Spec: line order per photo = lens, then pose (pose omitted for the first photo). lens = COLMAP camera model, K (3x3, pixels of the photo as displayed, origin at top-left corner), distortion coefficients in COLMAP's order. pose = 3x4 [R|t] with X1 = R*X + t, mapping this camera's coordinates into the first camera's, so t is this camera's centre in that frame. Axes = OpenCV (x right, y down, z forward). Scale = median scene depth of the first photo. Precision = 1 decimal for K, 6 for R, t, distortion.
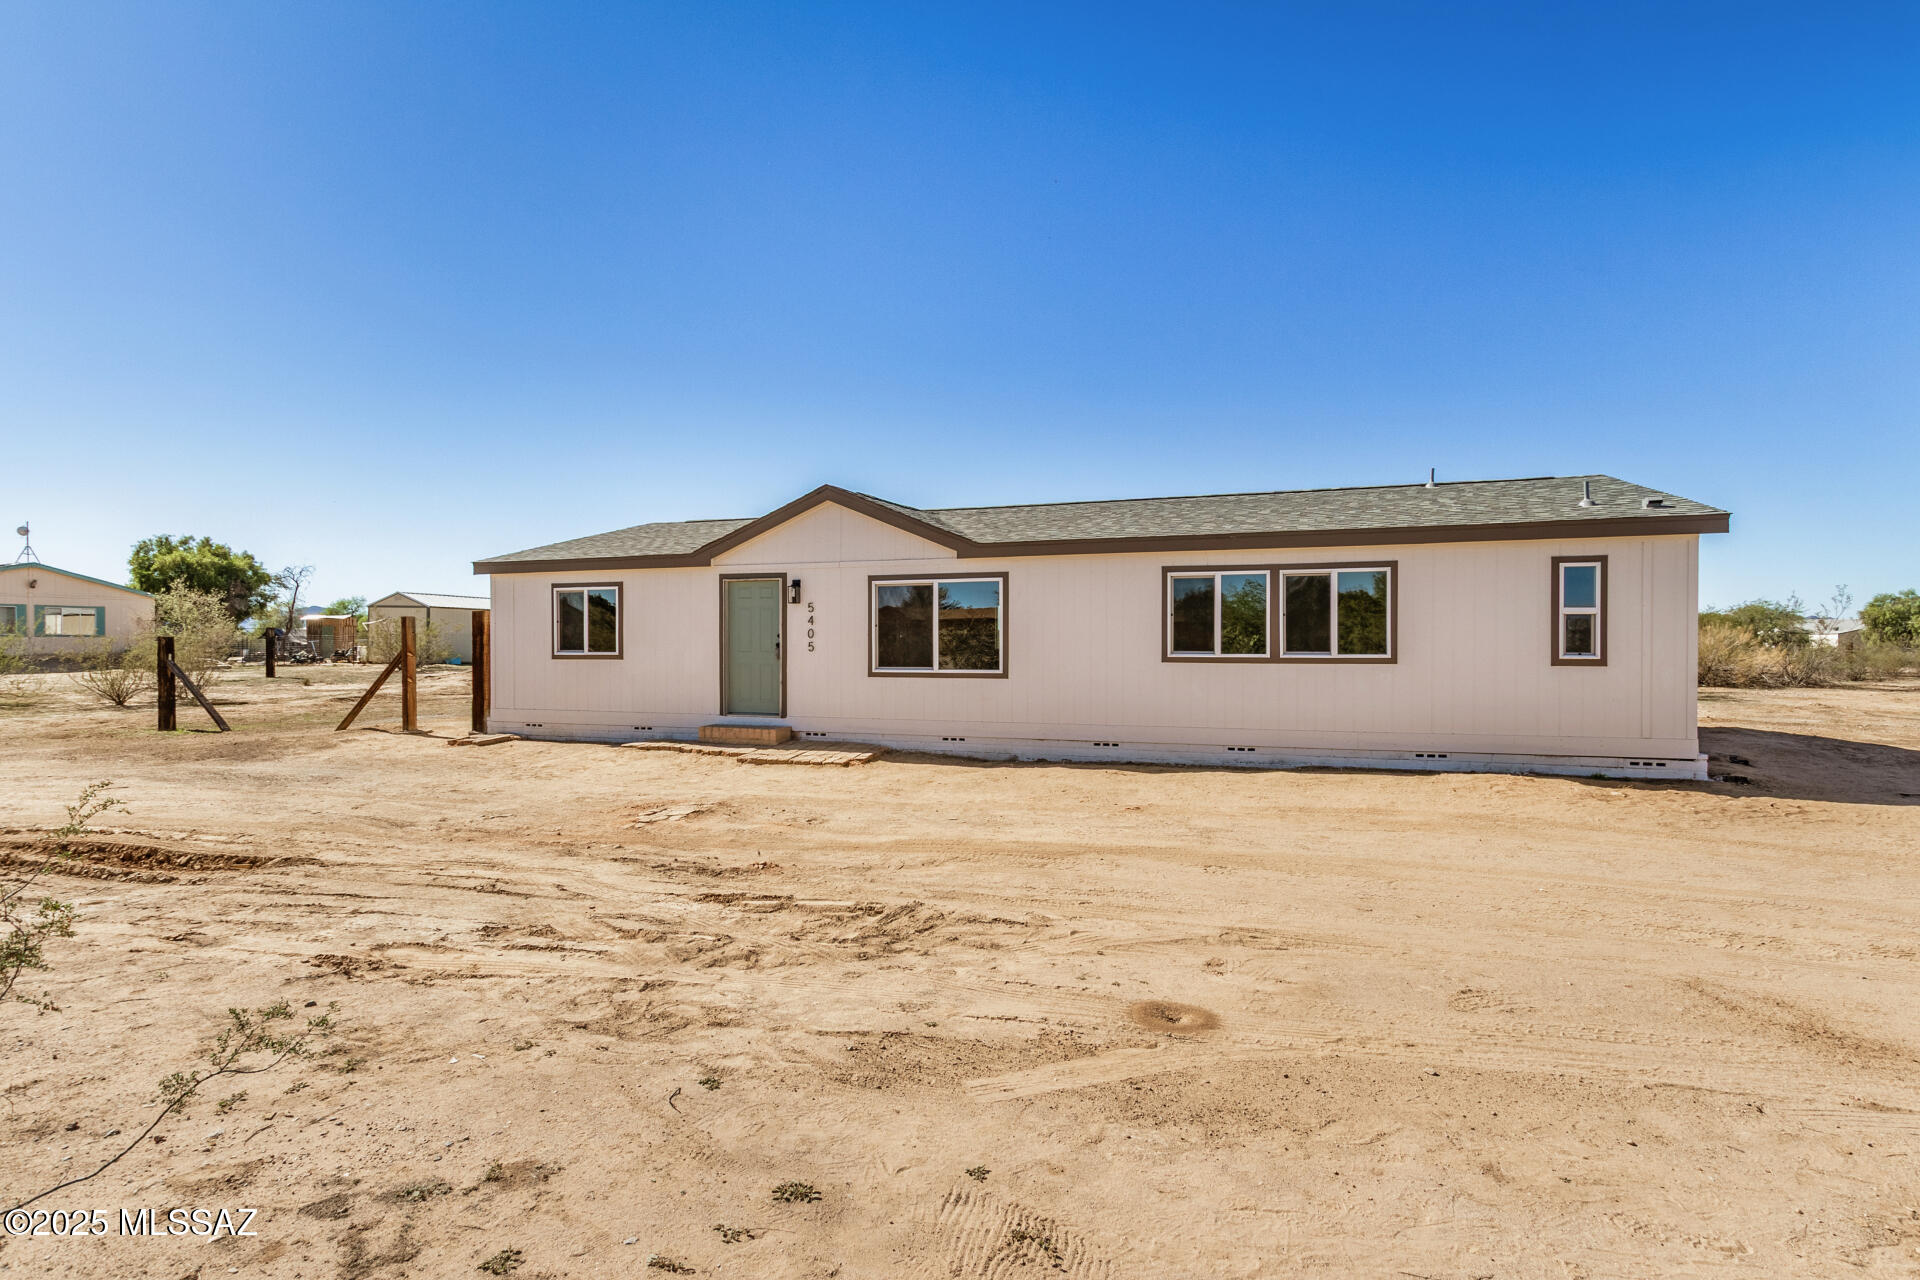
lens RADIAL K [[945.3, 0, 960.8], [0, 945.3, 642.7], [0, 0, 1]] dist [0.012280, 0.000067]
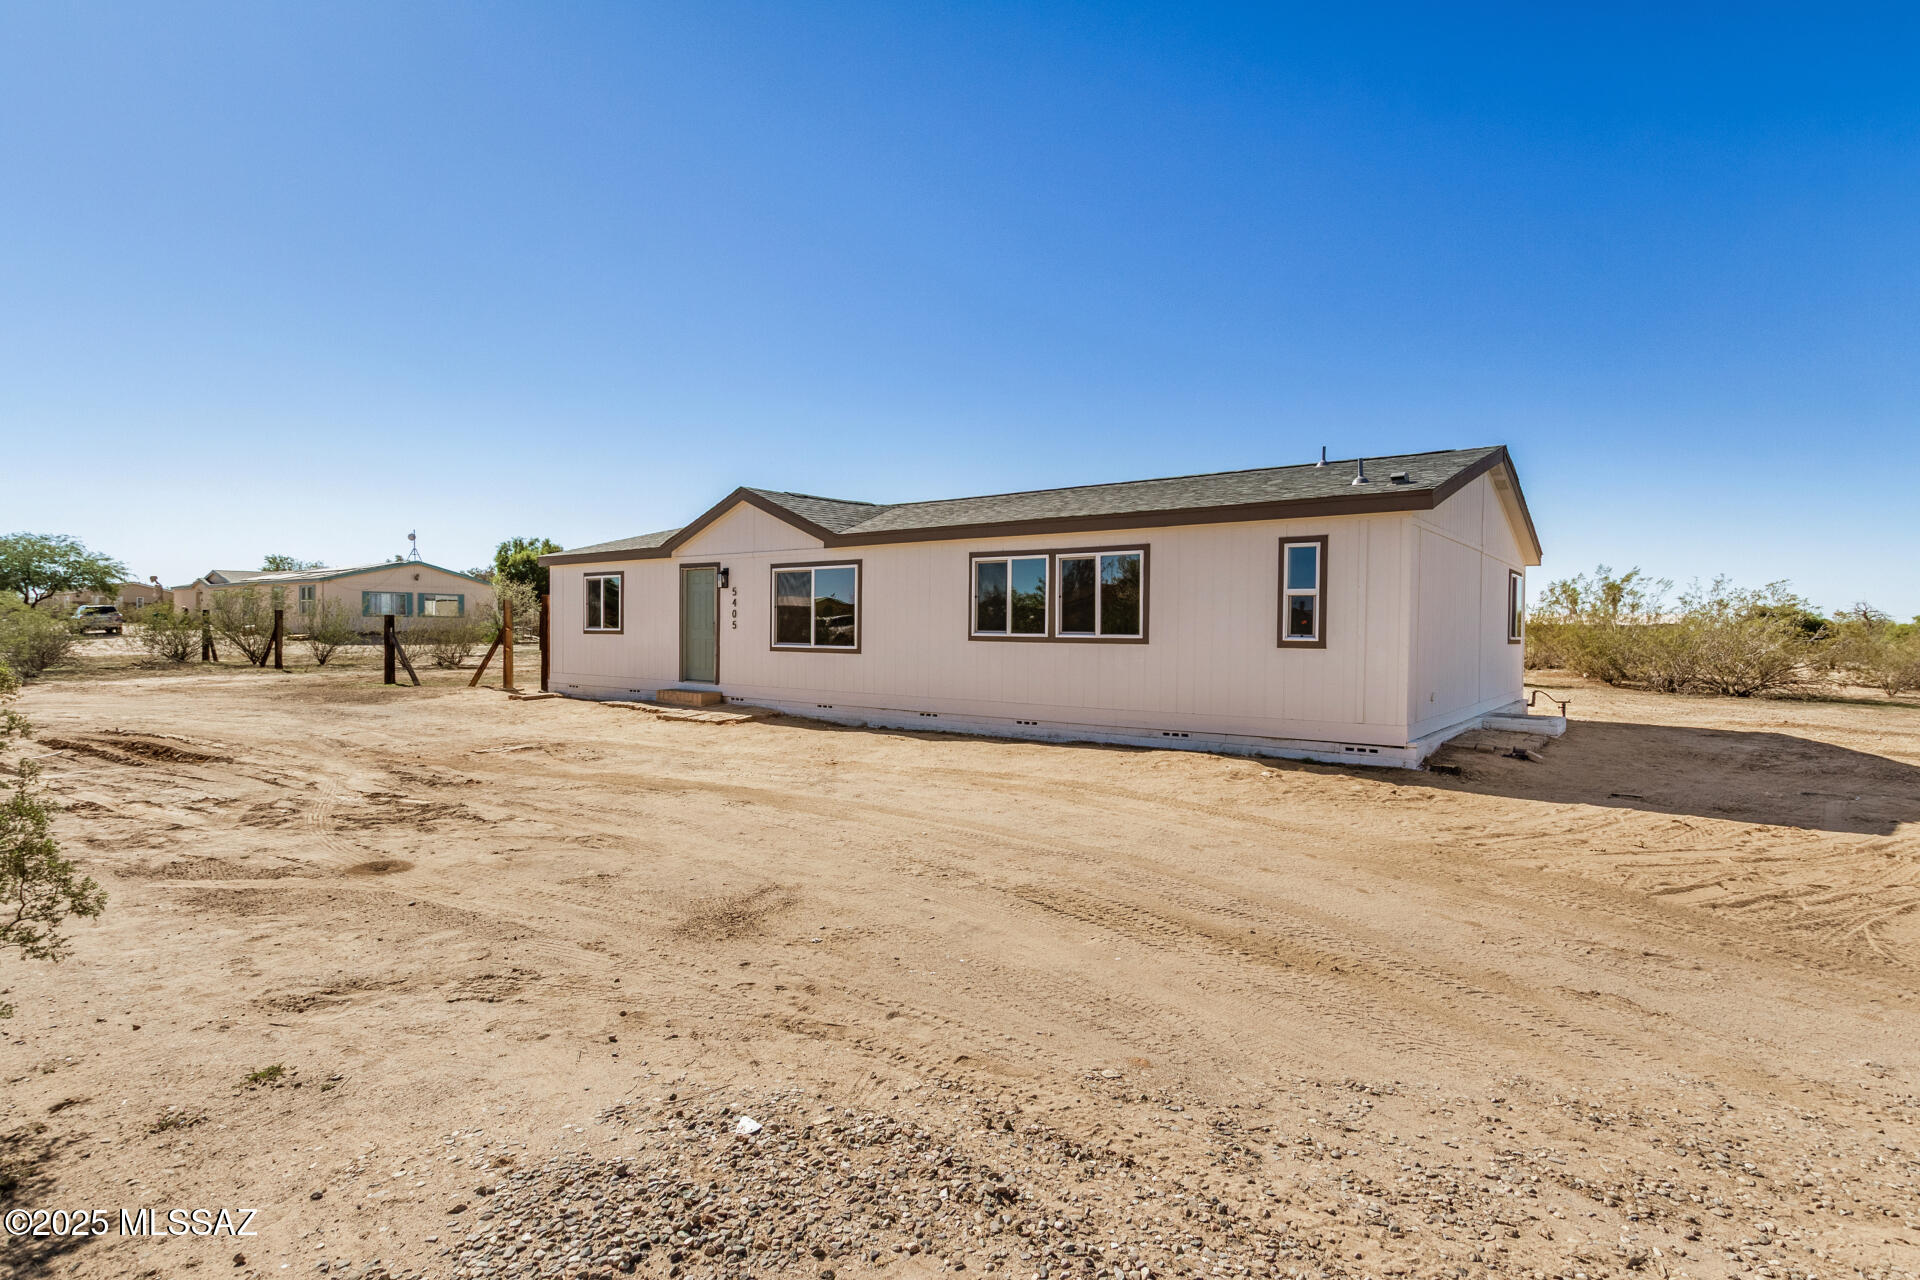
lens RADIAL K [[945.3, 0, 960.9], [0, 945.3, 635.6], [0, 0, 1]] dist [0.012280, 0.000067]
pose [[0.950484, 0.011835, -0.310548, 0.513077], [-0.010060, 0.999923, 0.007318, 0.006569], [0.310611, -0.003831, 0.950530, -0.034899]]
